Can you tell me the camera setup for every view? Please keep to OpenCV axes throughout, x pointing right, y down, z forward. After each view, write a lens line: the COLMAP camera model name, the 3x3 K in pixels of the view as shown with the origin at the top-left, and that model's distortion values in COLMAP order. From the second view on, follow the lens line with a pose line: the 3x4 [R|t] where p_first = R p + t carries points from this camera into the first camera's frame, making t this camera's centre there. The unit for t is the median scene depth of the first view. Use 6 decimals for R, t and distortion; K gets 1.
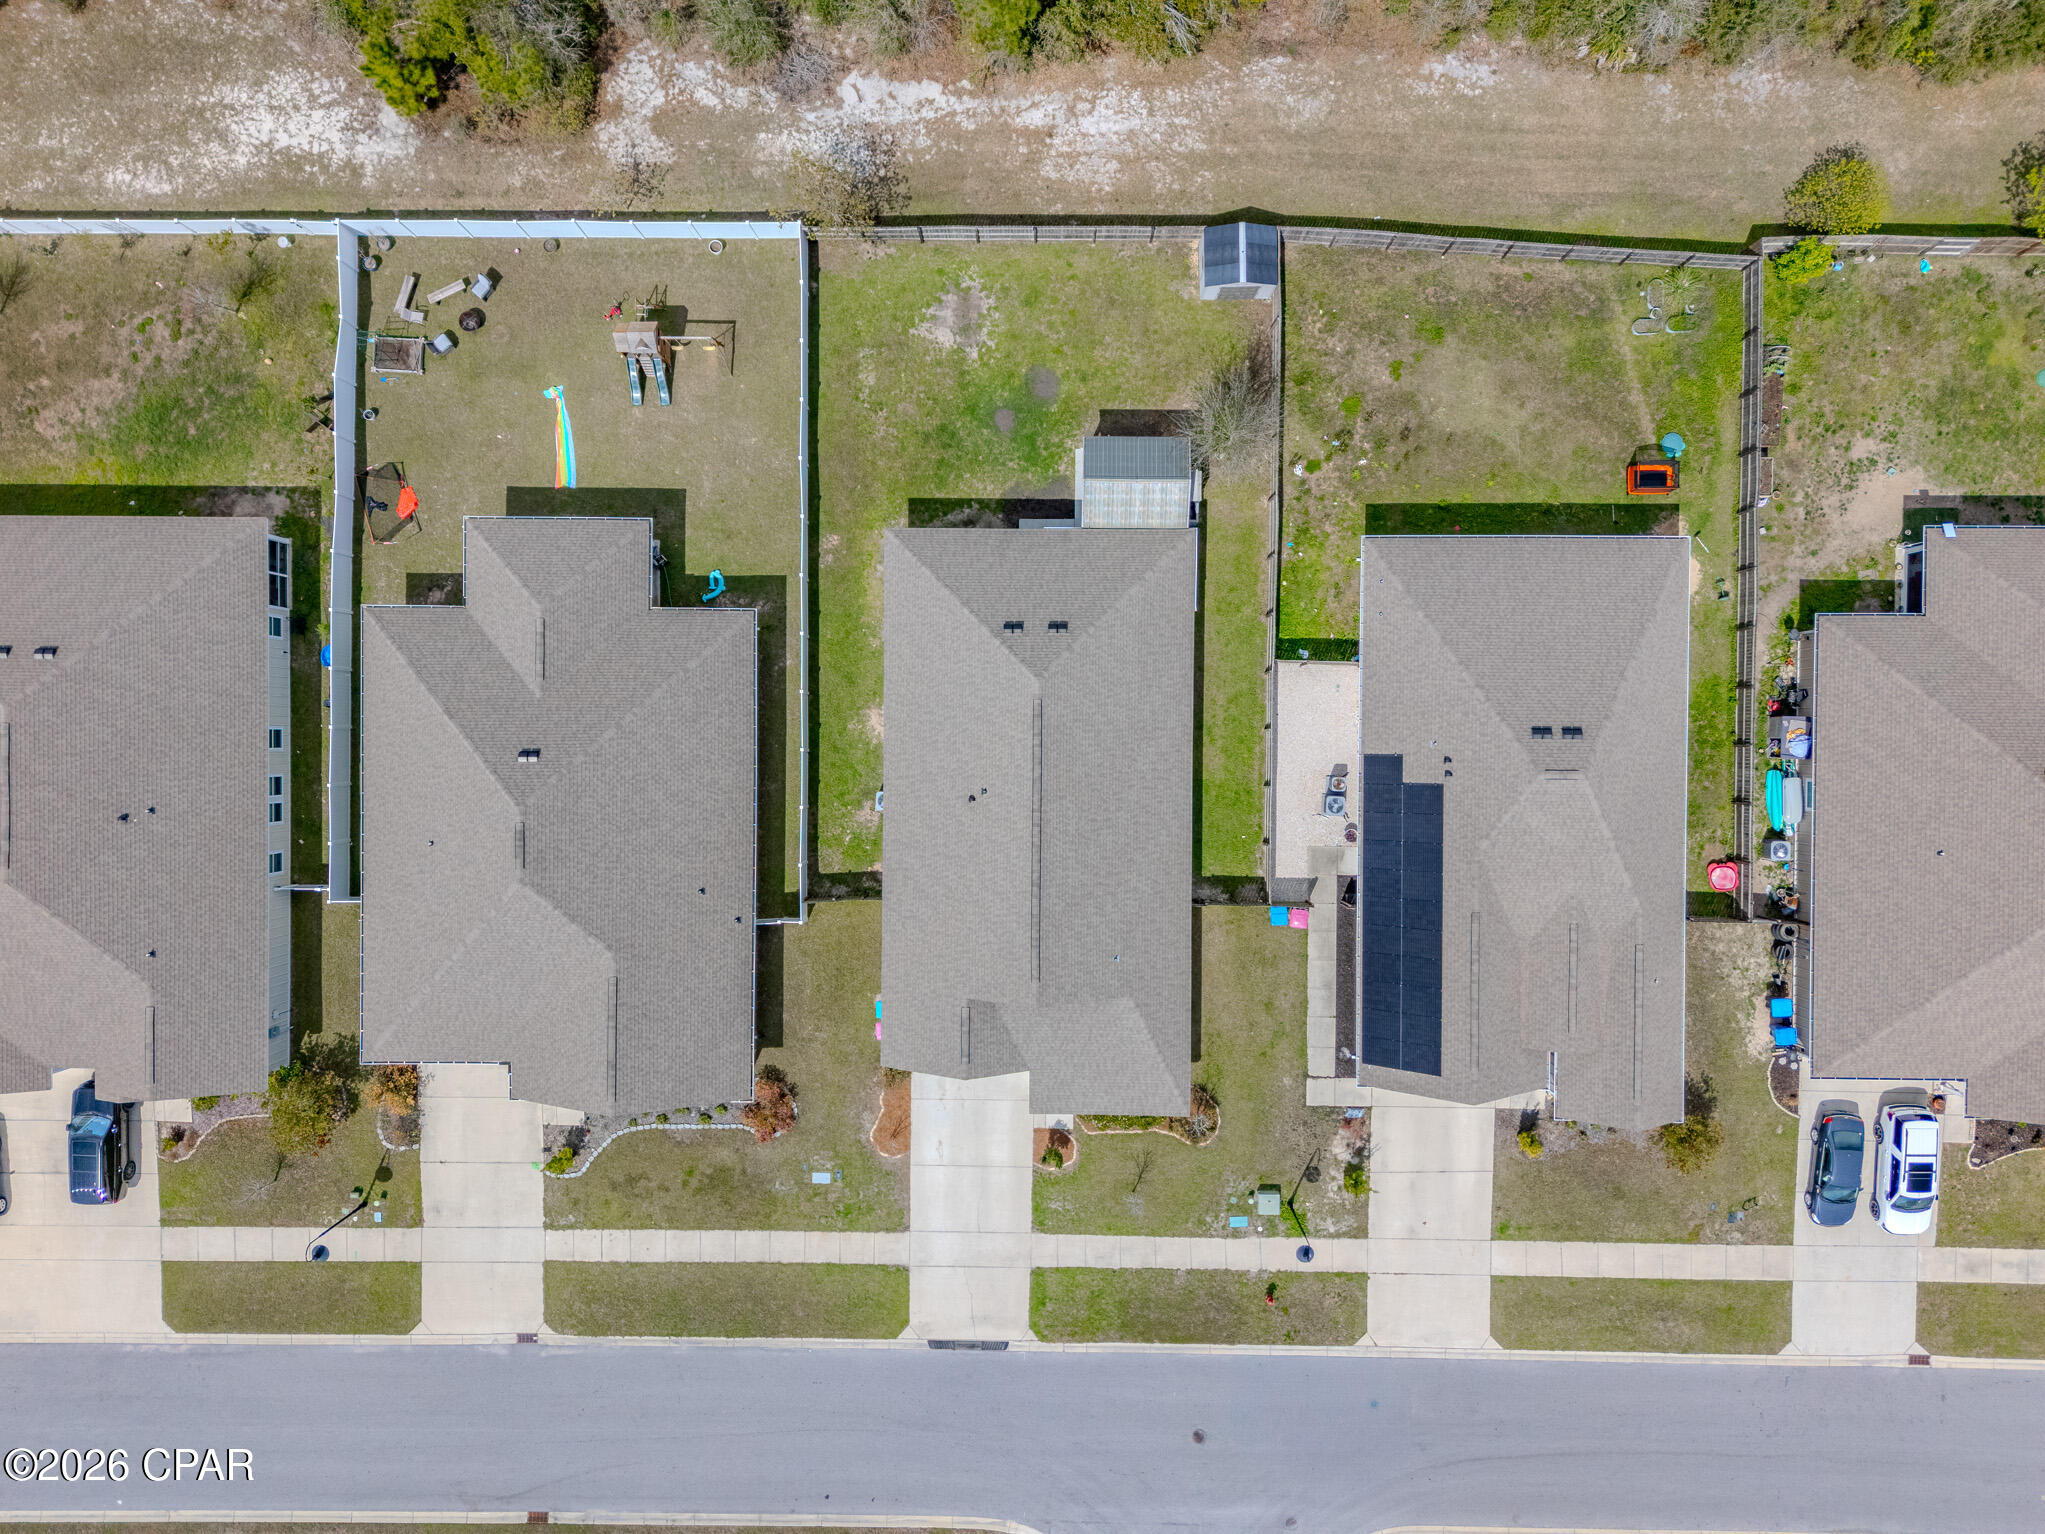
lens RADIAL K [[1498.9, 0, 1025.8], [0, 1498.9, 767.3], [0, 0, 1]] dist [0.071014, -0.062897]
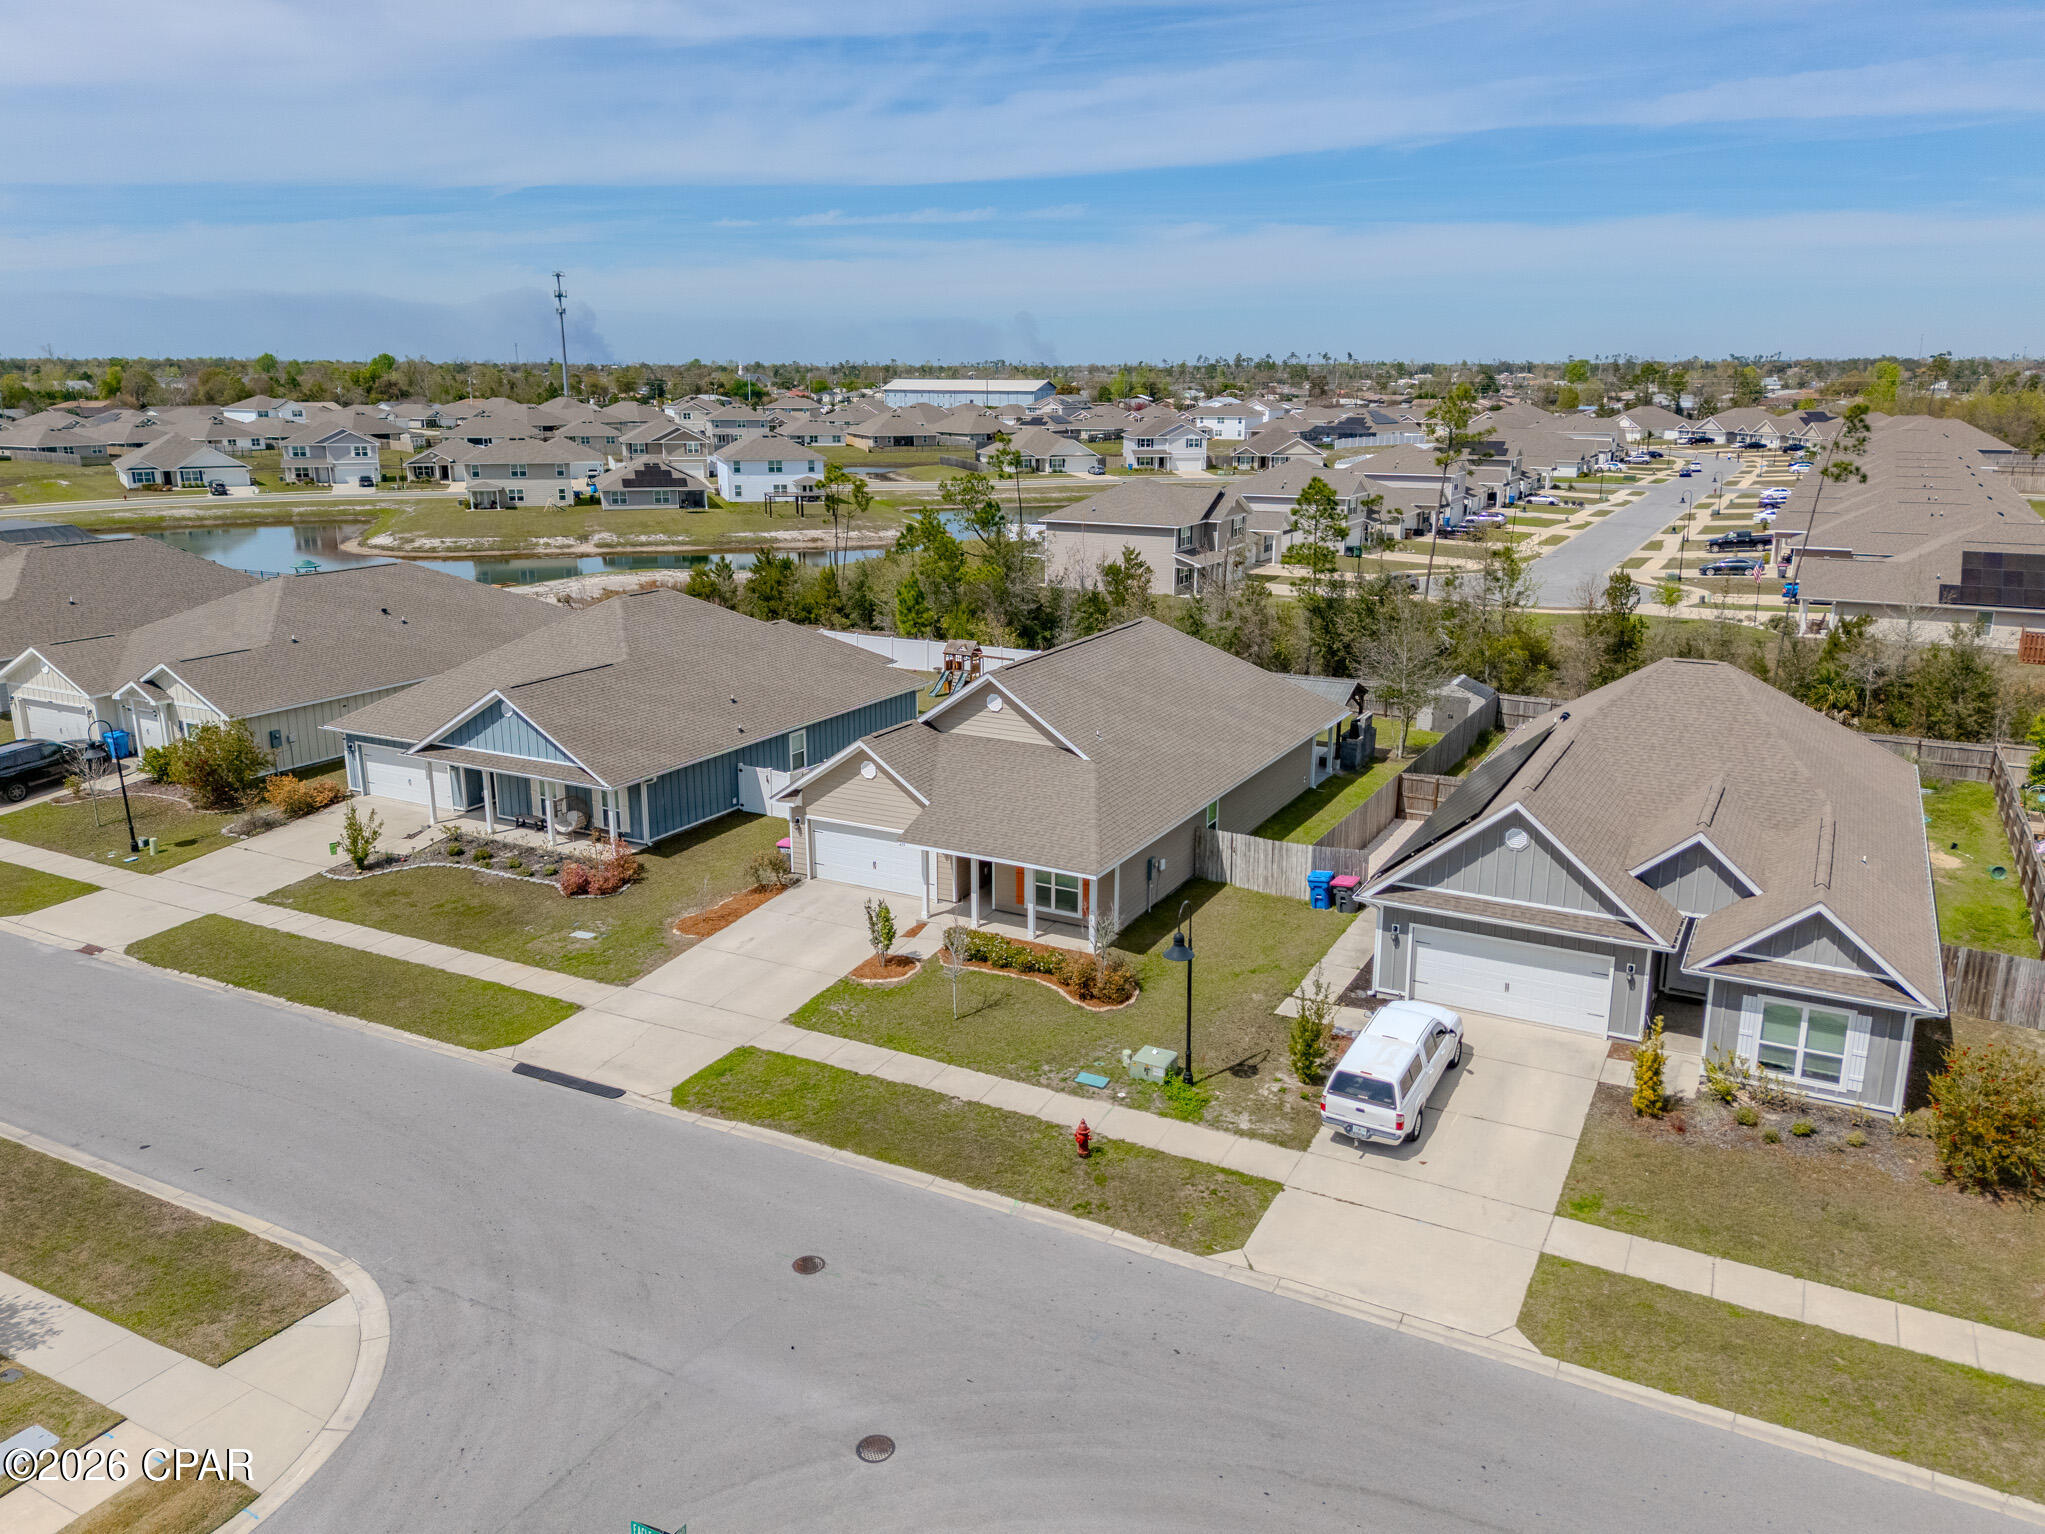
lens RADIAL K [[1498.9, 0, 1025.8], [0, 1498.9, 767.3], [0, 0, 1]] dist [0.071014, -0.062897]
pose [[0.885634, 0.133423, -0.444805, 0.351957], [-0.463869, 0.209045, -0.860887, 0.768752], [-0.021878, 0.968761, 0.247028, 0.746874]]
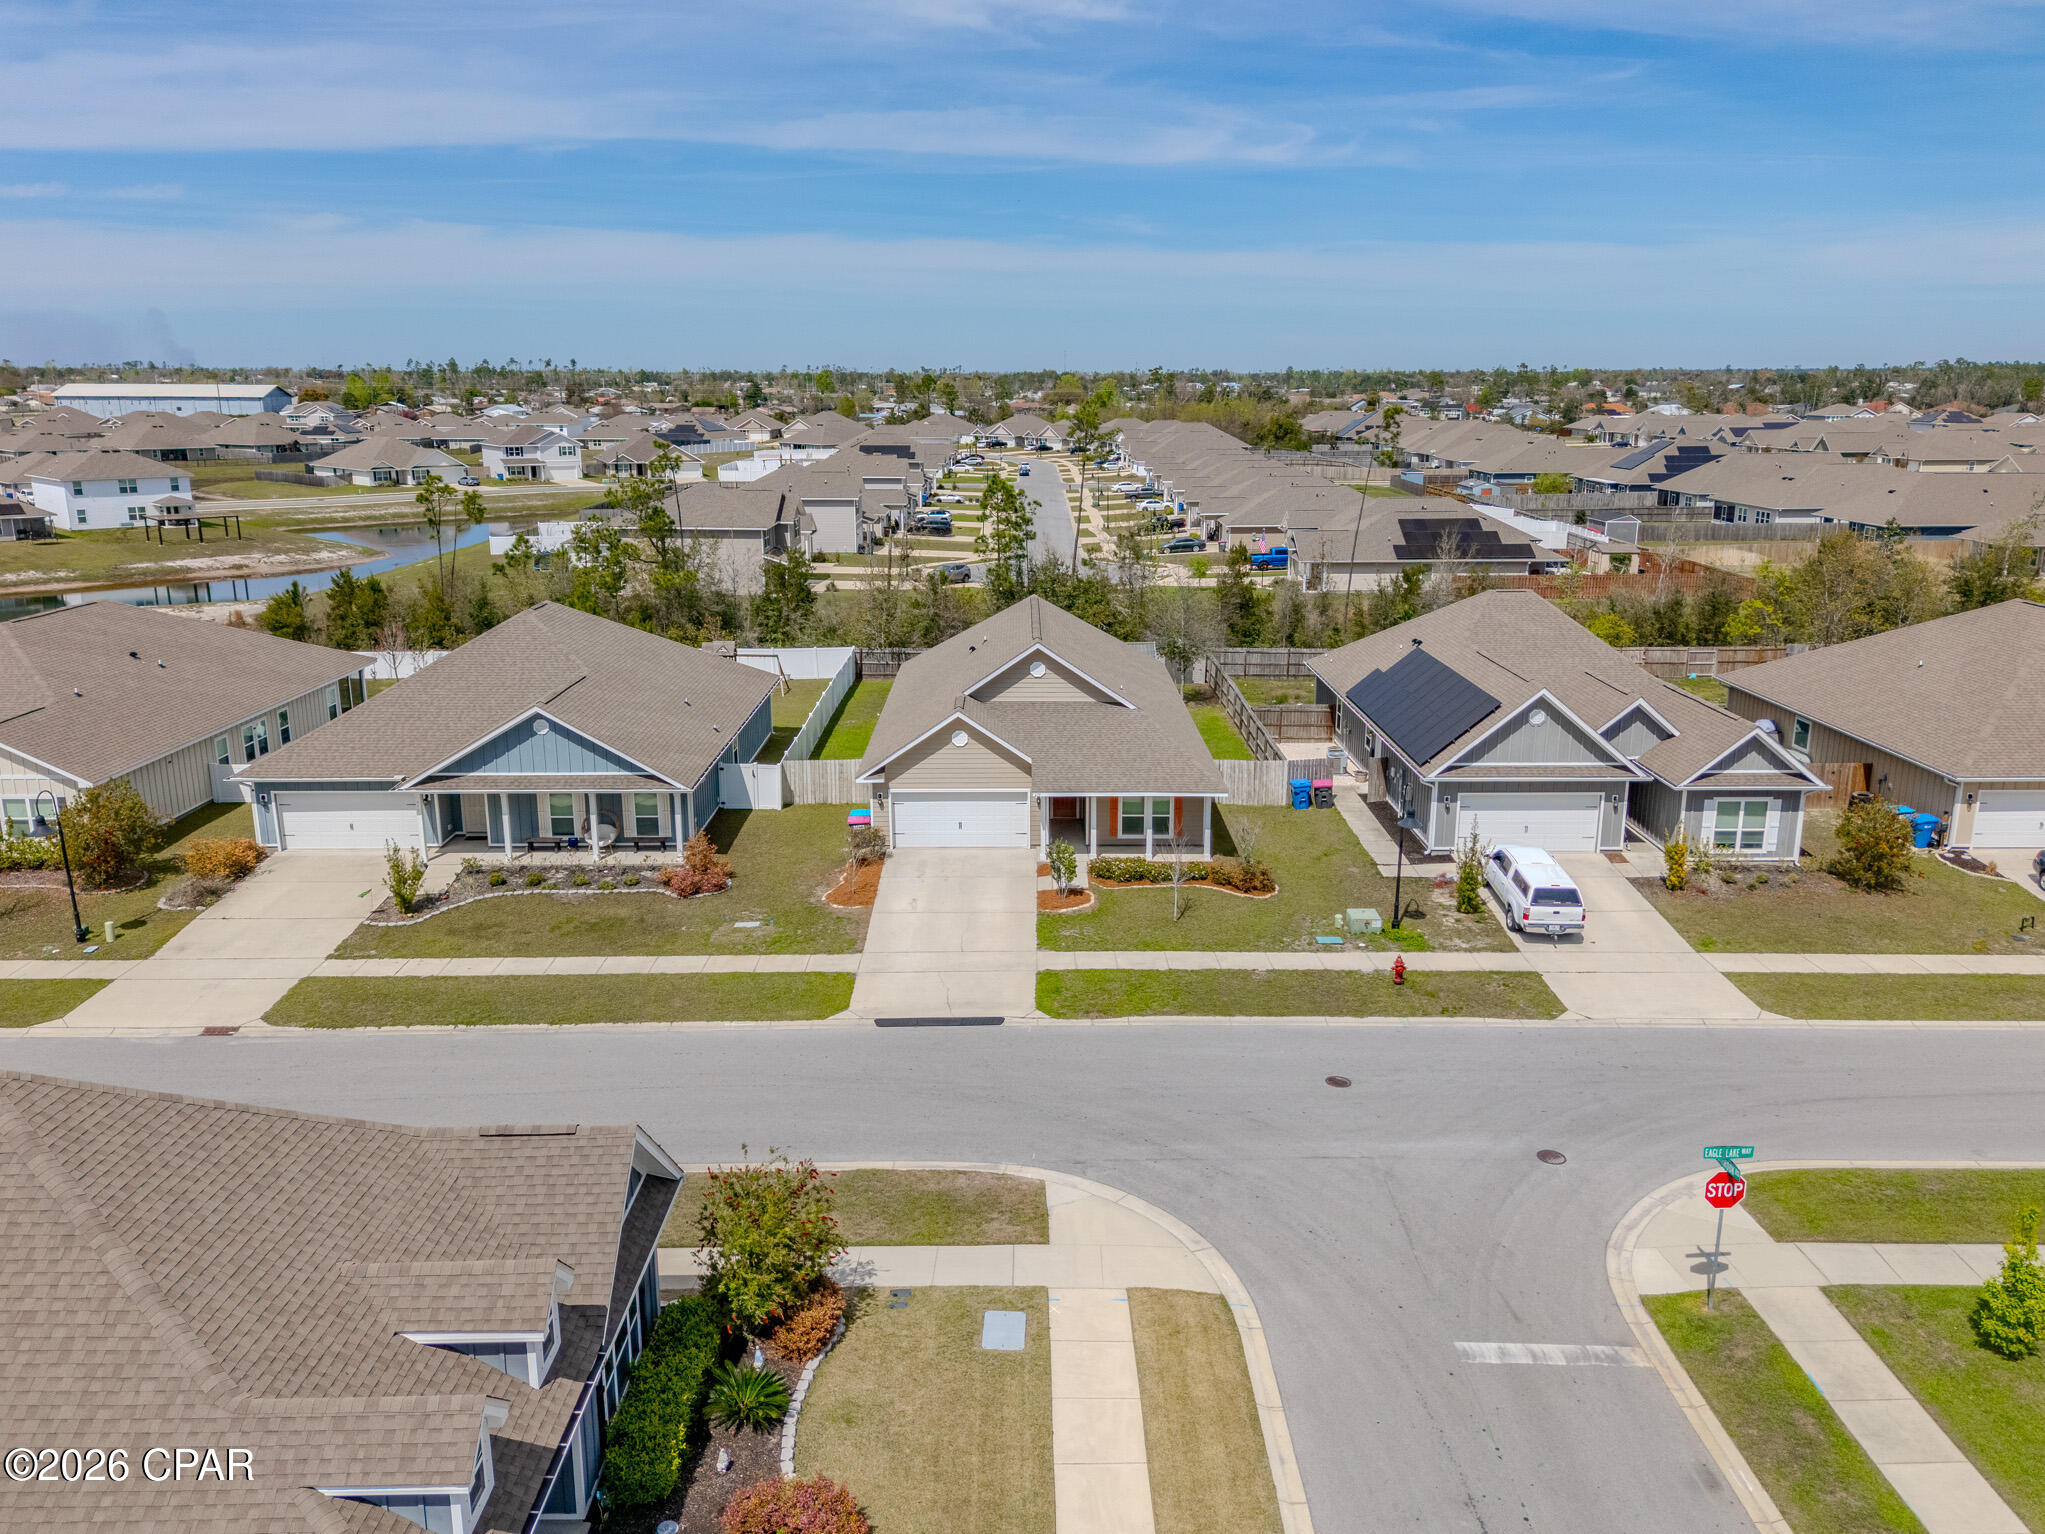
lens RADIAL K [[1528.4, 0, 1022.5], [0, 1528.4, 767.0], [0, 0, 1]] dist [0.080007, -0.077821]
pose [[0.999840, 0.011154, 0.014016, -0.013696], [0.011089, 0.229064, -0.973348, 0.977931], [-0.014067, 0.973347, 0.228904, 0.756428]]
